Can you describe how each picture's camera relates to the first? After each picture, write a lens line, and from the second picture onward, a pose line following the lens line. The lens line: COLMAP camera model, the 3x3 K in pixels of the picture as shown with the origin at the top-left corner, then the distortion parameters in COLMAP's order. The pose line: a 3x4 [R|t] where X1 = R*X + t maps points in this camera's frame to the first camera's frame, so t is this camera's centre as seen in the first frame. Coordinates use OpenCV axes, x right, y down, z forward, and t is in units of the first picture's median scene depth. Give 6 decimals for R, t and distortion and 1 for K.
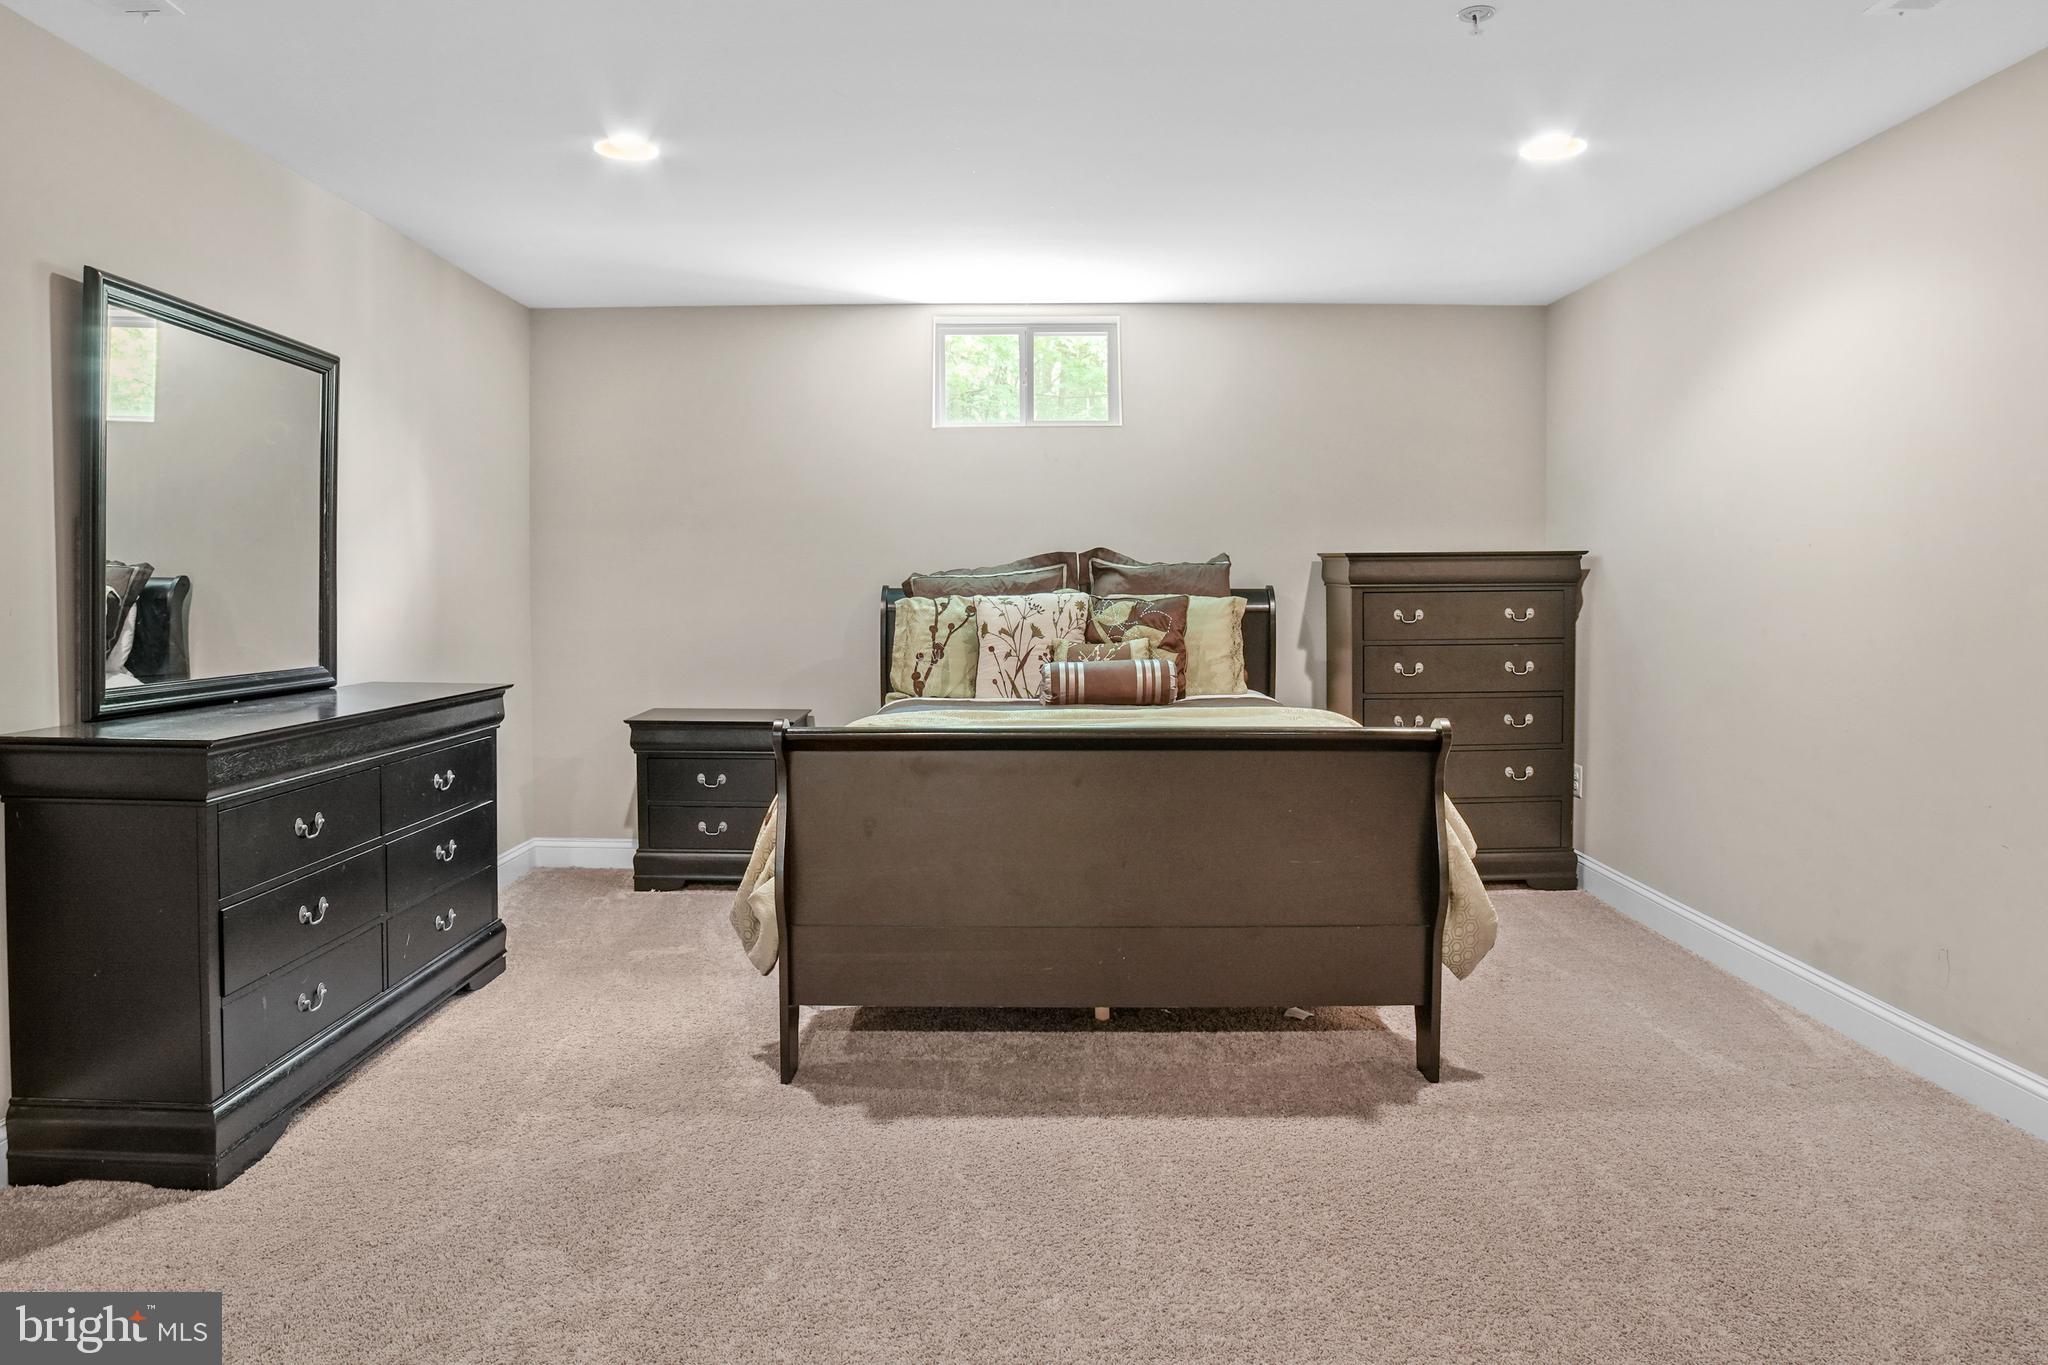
lens RADIAL K [[1300.2, 0, 1019.4], [0, 1300.2, 566.8], [0, 0, 1]] dist [-0.064257, 0.035575]
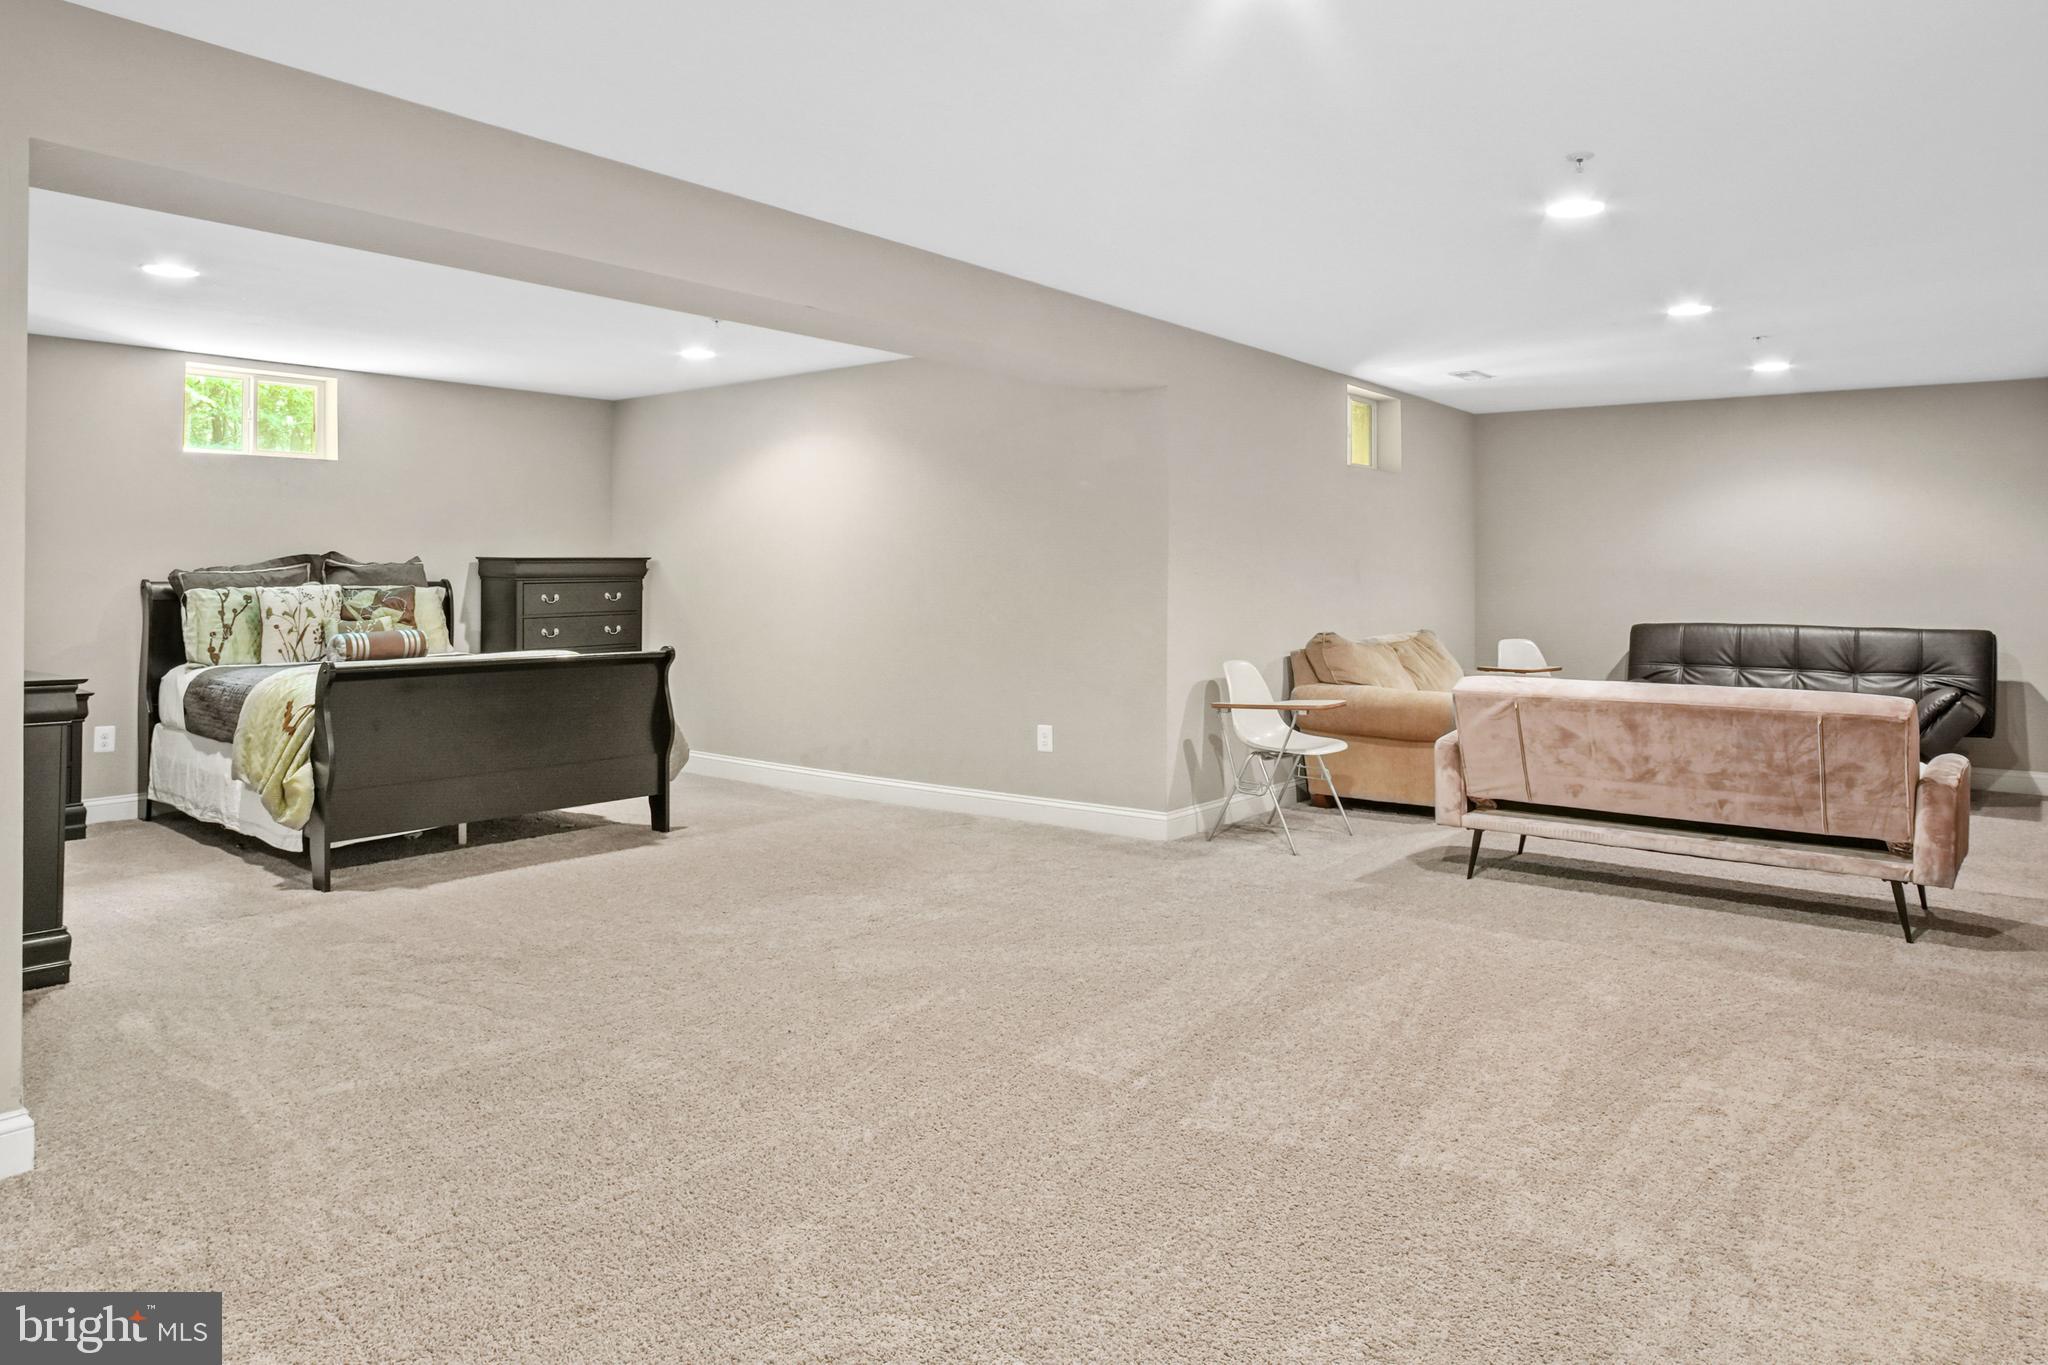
lens RADIAL K [[1300.2, 0, 1019.4], [0, 1300.2, 566.8], [0, 0, 1]] dist [-0.064257, 0.035575]
pose [[0.629914, 0.004363, 0.776653, -0.553734], [-0.007517, 0.999972, 0.000480, -0.004908], [-0.776629, -0.006141, 0.629929, -0.417324]]
